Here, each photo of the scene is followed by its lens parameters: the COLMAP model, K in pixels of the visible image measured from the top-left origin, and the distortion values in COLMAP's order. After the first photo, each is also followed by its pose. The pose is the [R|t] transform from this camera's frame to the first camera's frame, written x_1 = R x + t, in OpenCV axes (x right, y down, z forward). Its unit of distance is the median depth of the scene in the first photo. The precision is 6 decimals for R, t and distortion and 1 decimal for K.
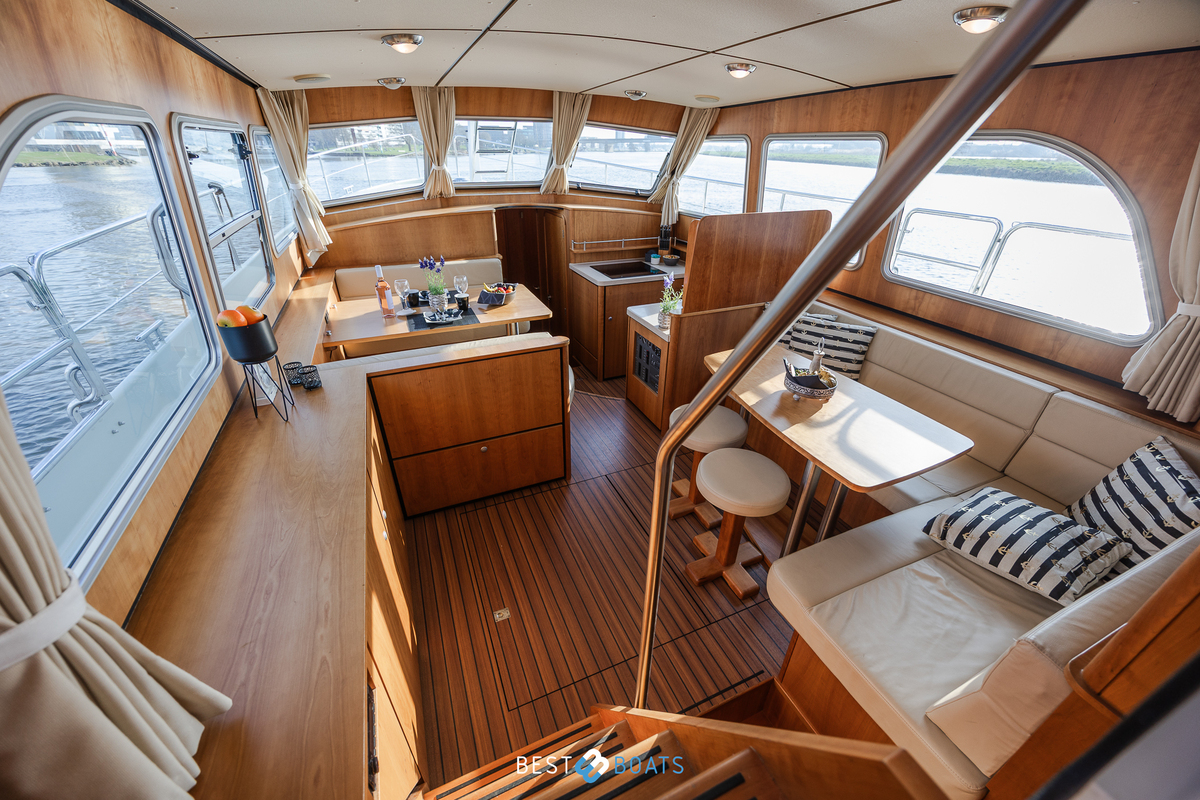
lens RADIAL K [[458.0, 0, 599.5], [0, 458.0, 406.2], [0, 0, 1]] dist [-0.001395, -0.000233]
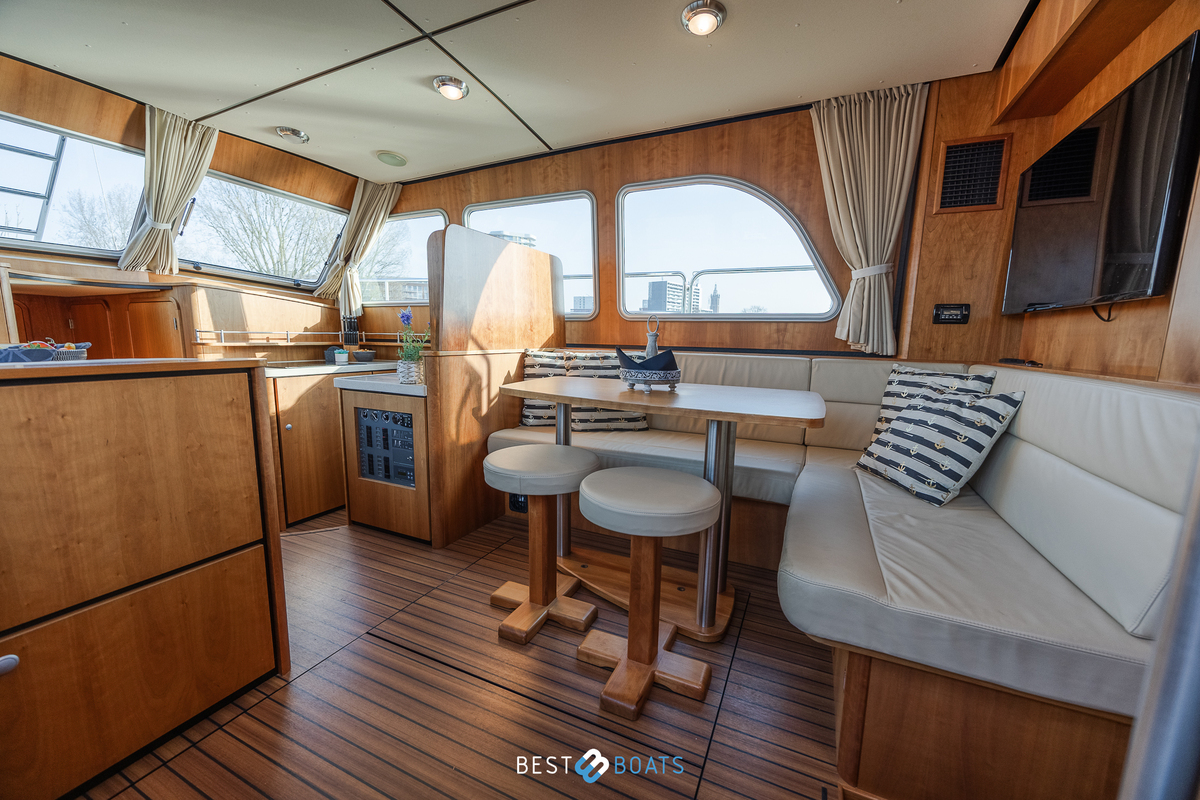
lens RADIAL K [[463.5, 0, 602.3], [0, 463.5, 404.9], [0, 0, 1]] dist [0.000411, -0.000314]
pose [[0.748140, -0.093232, 0.656958, -0.082609], [0.320861, 0.917460, -0.235193, 0.092252], [-0.580806, 0.386749, 0.716303, 0.271724]]
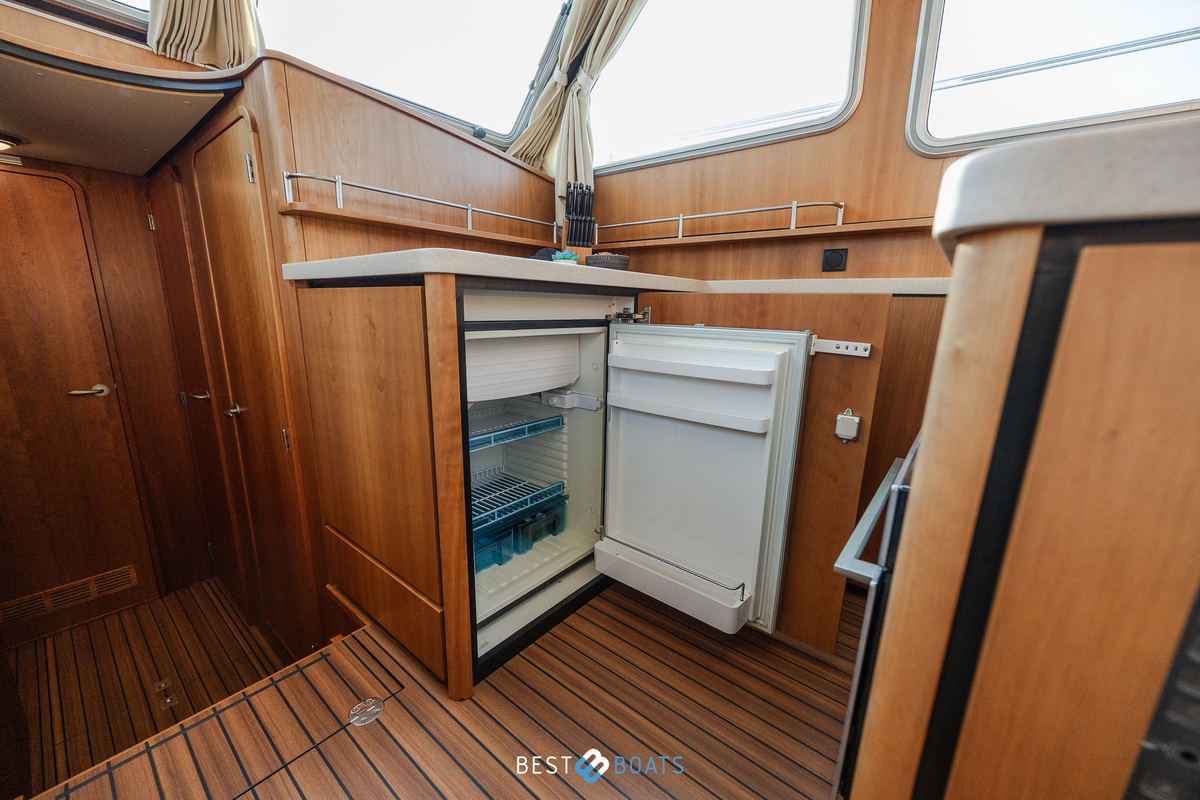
lens RADIAL K [[458.0, 0, 599.5], [0, 458.0, 406.2], [0, 0, 1]] dist [-0.001395, -0.000233]
pose [[0.887809, -0.090536, 0.451220, -0.034463], [0.216019, 0.947717, -0.234878, -0.149220], [-0.406364, 0.305999, 0.860949, 0.858895]]
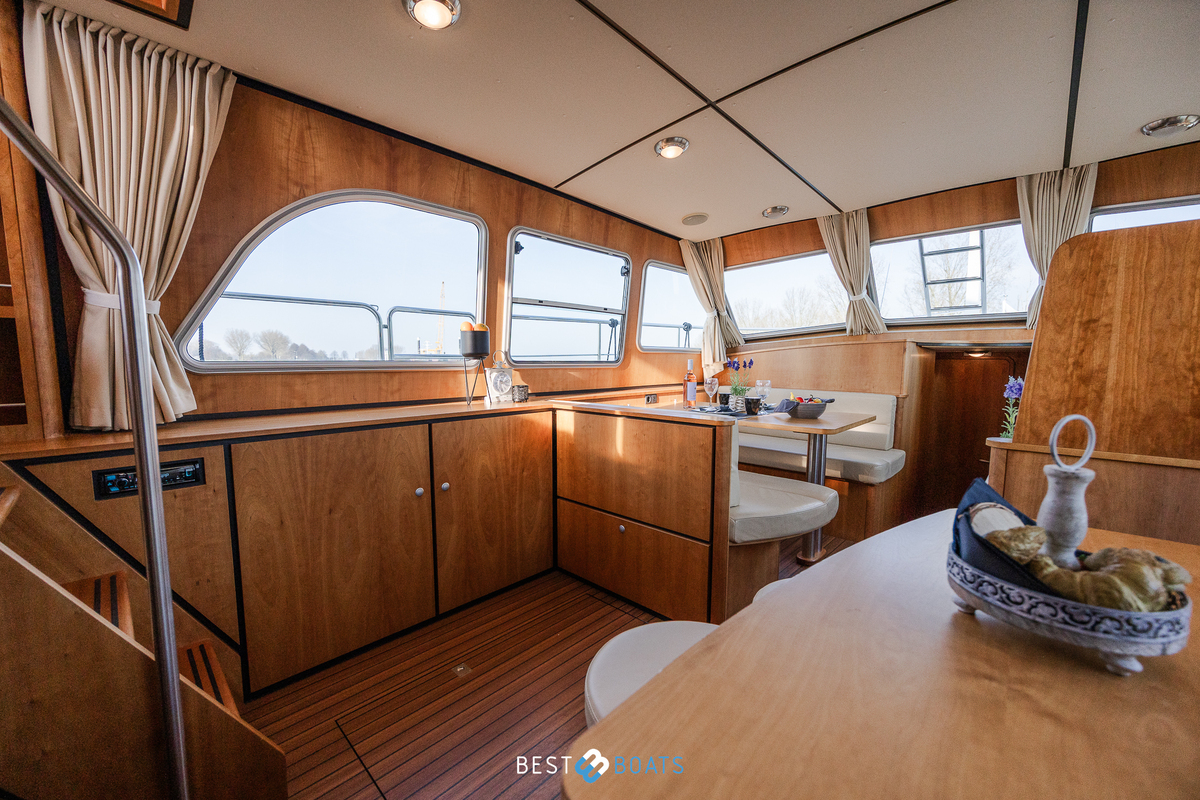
lens RADIAL K [[467.5, 0, 599.6], [0, 467.5, 405.2], [0, 0, 1]] dist [0.000043, -0.000261]
pose [[0.385658, 0.083202, -0.918883, 0.330275], [-0.460662, 0.880271, -0.113635, 0.006576], [0.799411, 0.467119, 0.377812, 0.348969]]
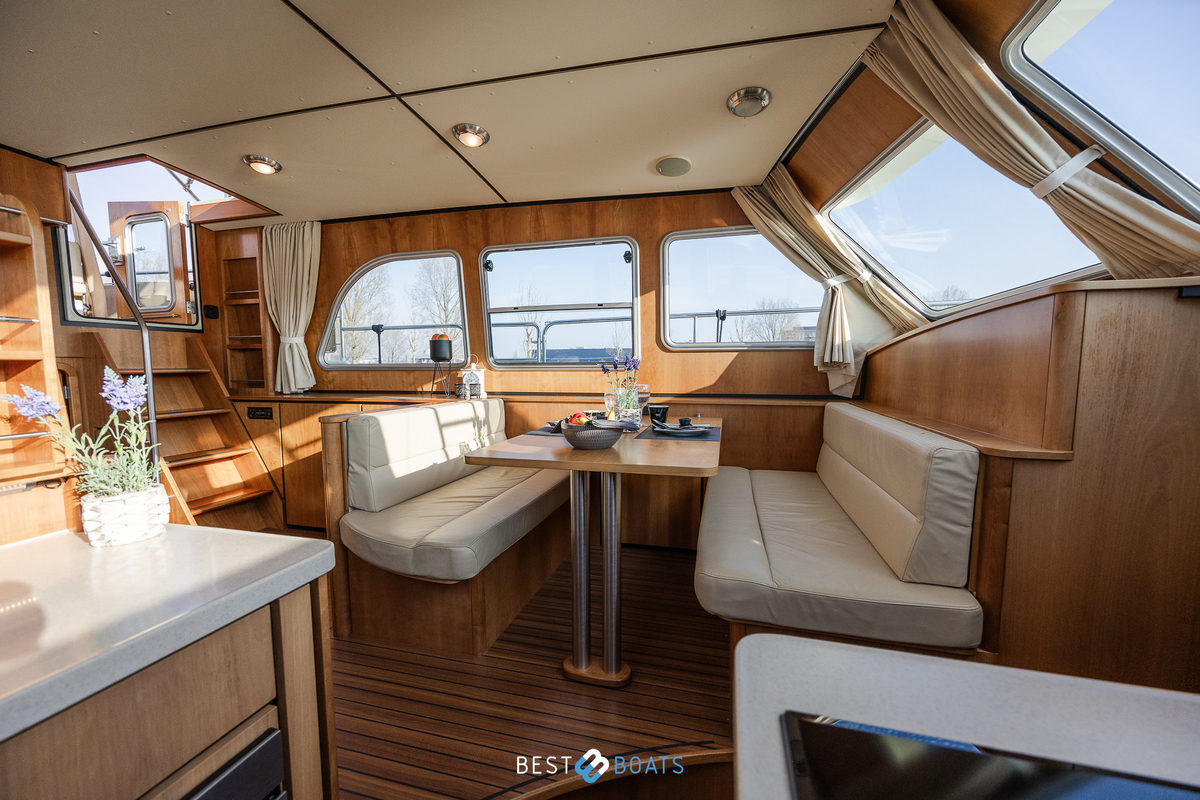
lens RADIAL K [[467.5, 0, 599.6], [0, 467.5, 405.2], [0, 0, 1]] dist [0.000043, -0.000261]
pose [[-0.624527, 0.060938, -0.778622, 0.151830], [-0.390150, 0.839301, 0.378623, -0.393175], [0.676572, 0.540240, -0.500391, 1.056441]]
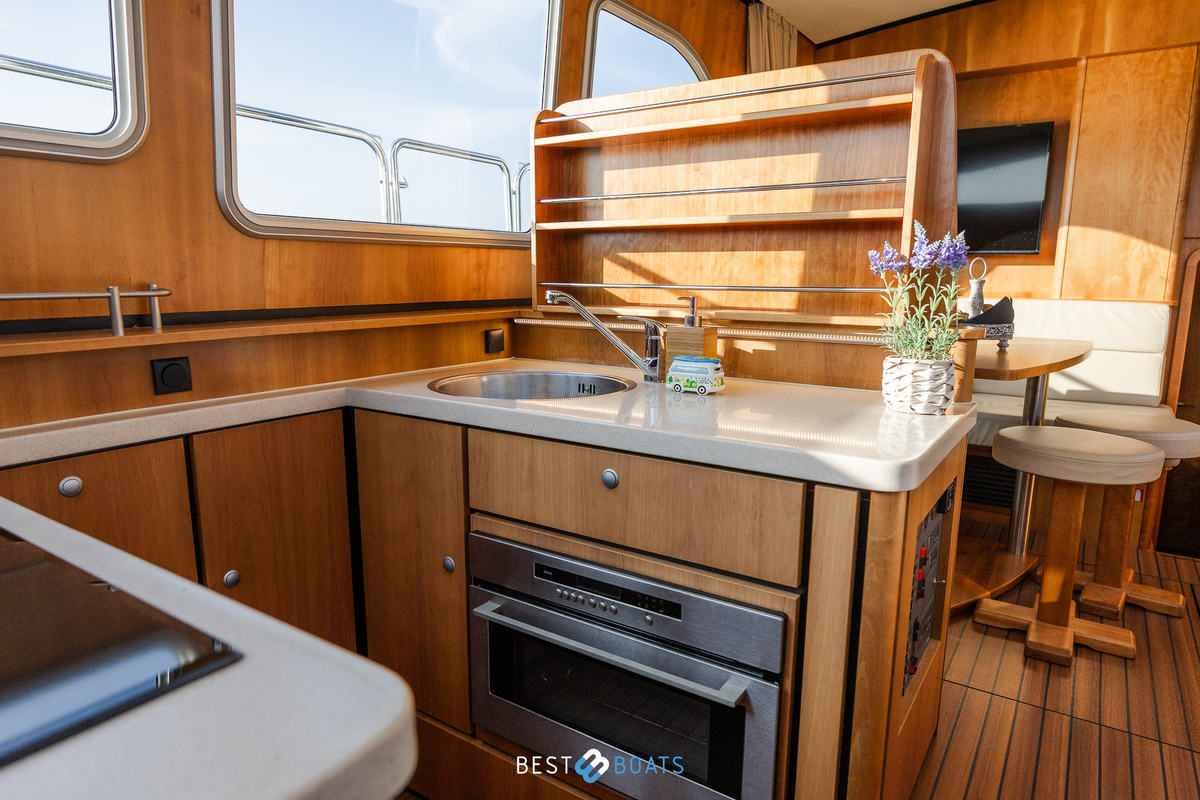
lens RADIAL K [[735.3, 0, 600.0], [0, 735.3, 400.0], [0, 0, 1]] dist [-0.002008, -0.003358]
pose [[-0.531822, -0.159252, 0.831748, -0.103587], [0.411841, 0.809556, 0.418336, -0.363594], [-0.739968, 0.565028, -0.364953, 1.048878]]
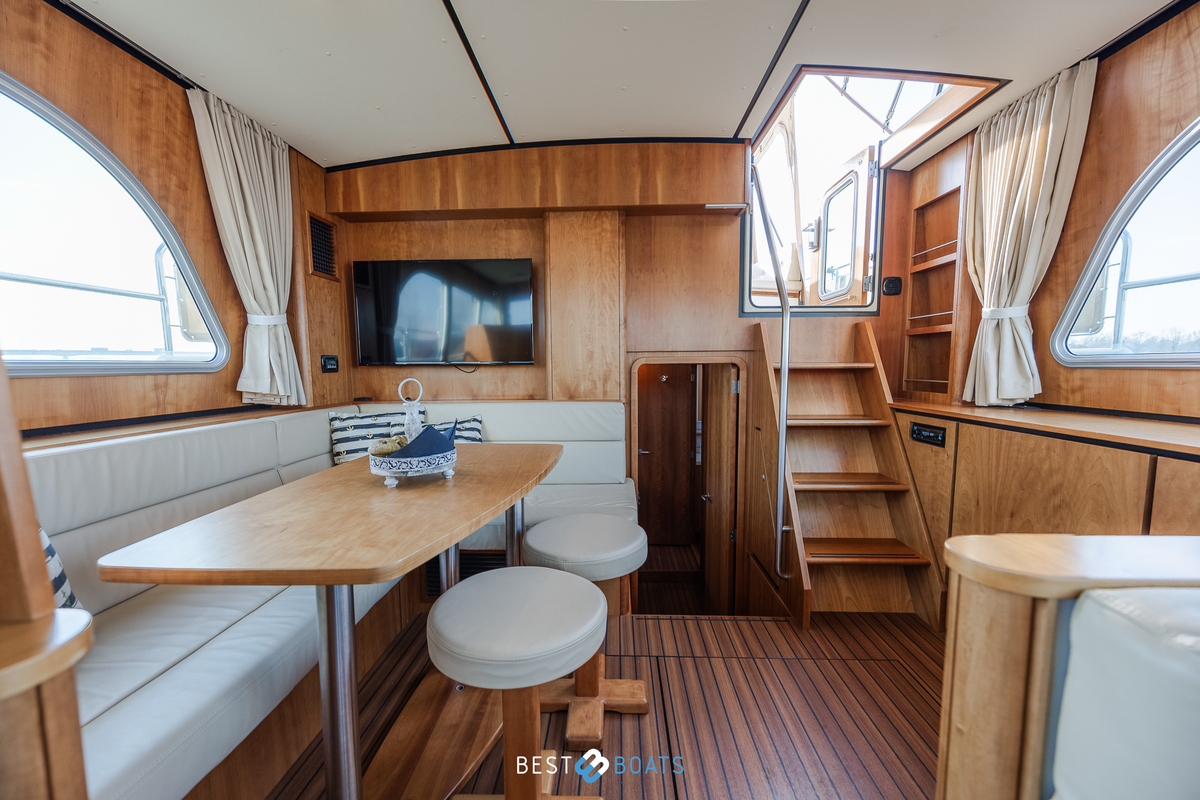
lens RADIAL K [[463.5, 0, 602.3], [0, 463.5, 404.9], [0, 0, 1]] dist [0.000411, -0.000314]
pose [[-0.900187, -0.040195, 0.433644, -0.013170], [0.217068, 0.821818, 0.526780, -0.210172], [-0.377550, 0.568331, -0.731065, 0.737400]]
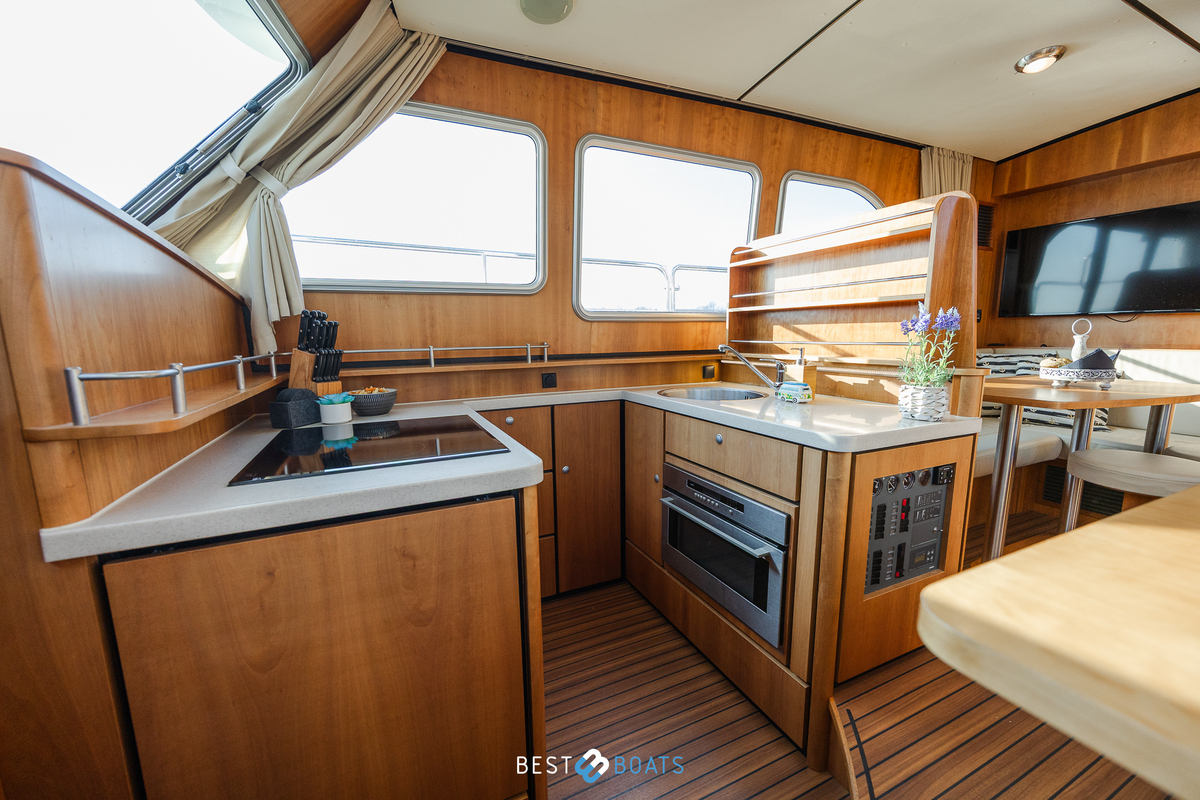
lens RADIAL K [[476.4, 0, 602.2], [0, 476.4, 403.7], [0, 0, 1]] dist [-0.000436, -0.000120]
pose [[-0.028475, -0.156308, 0.987298, -0.253079], [0.506888, 0.849030, 0.149037, -0.337508], [-0.861541, 0.504694, 0.055054, 0.994354]]
